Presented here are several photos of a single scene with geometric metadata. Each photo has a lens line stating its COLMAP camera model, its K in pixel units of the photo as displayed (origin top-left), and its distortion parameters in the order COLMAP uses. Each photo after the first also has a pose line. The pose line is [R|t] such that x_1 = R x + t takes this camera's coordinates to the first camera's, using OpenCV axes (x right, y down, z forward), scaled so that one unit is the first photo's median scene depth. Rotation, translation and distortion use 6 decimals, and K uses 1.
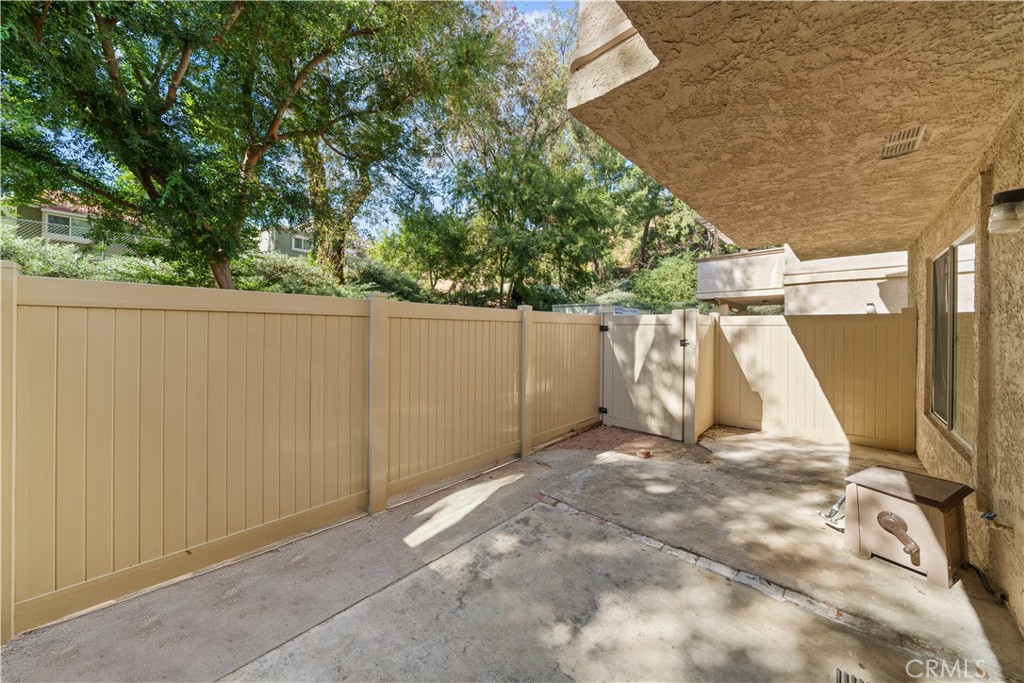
lens RADIAL K [[355.4, 0, 512.9], [0, 355.4, 329.3], [0, 0, 1]] dist [-0.000849, -0.000071]
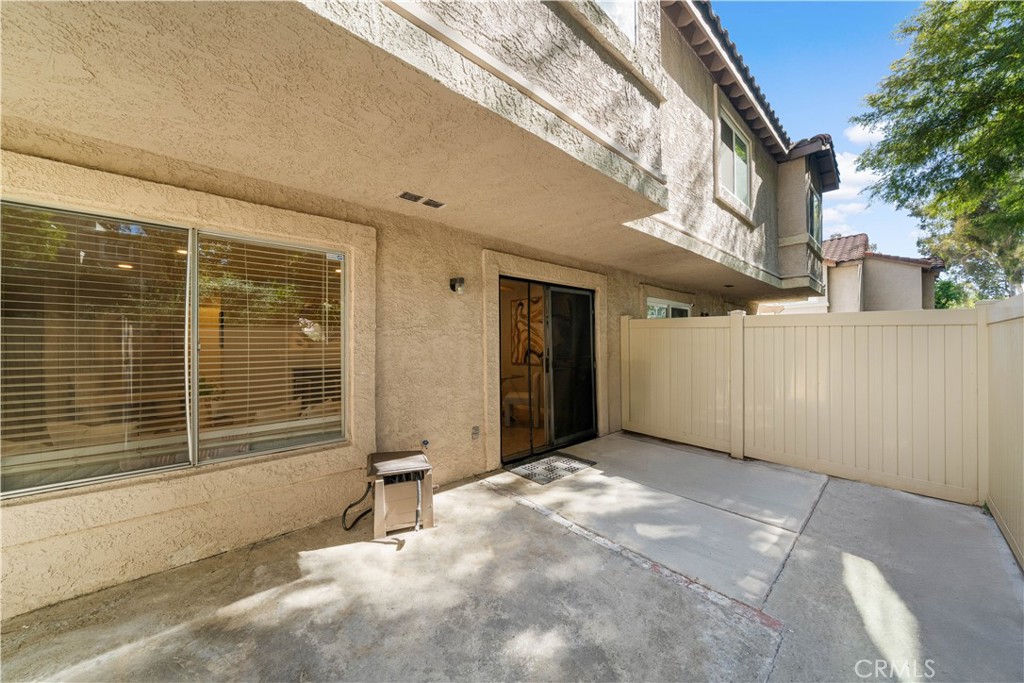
lens RADIAL K [[354.8, 0, 512.0], [0, 354.8, 341.5], [0, 0, 1]] dist [-0.001688, -0.000111]
pose [[-0.997125, 0.000755, 0.075771, 0.380957], [-0.000139, 0.999930, -0.011791, 0.018468], [-0.075774, -0.011767, -0.997056, 1.366916]]
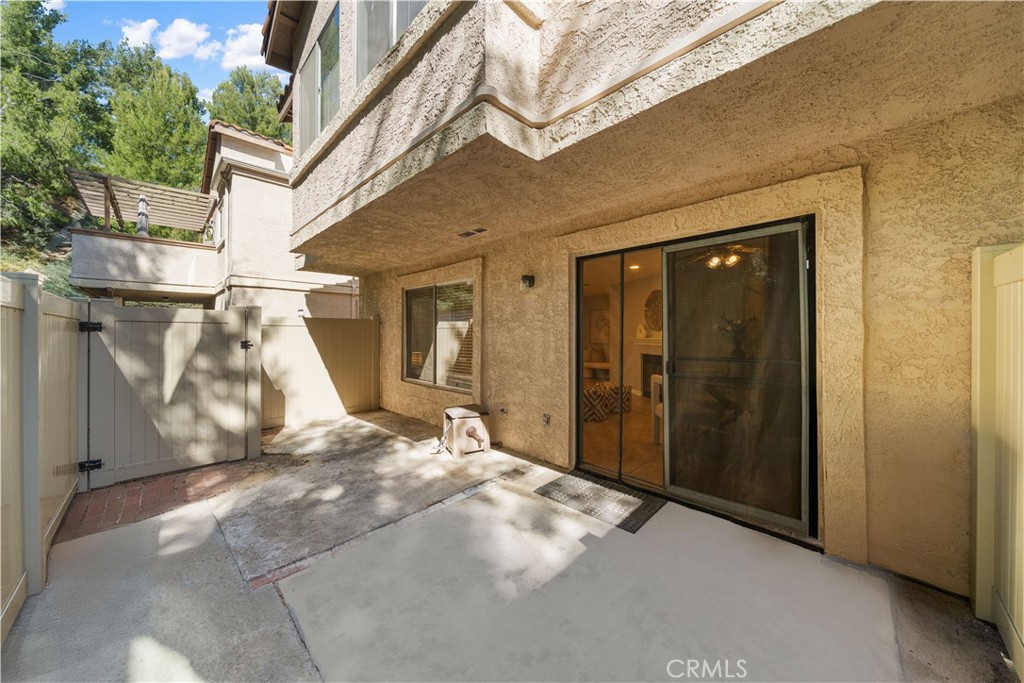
lens RADIAL K [[352.5, 0, 509.1], [0, 352.5, 332.4], [0, 0, 1]] dist [-0.000252, 0.000026]
pose [[0.023986, -0.002033, 0.999710, -0.477365], [-0.003475, 0.999992, 0.002116, 0.006906], [-0.999706, -0.003524, 0.023979, 0.446688]]
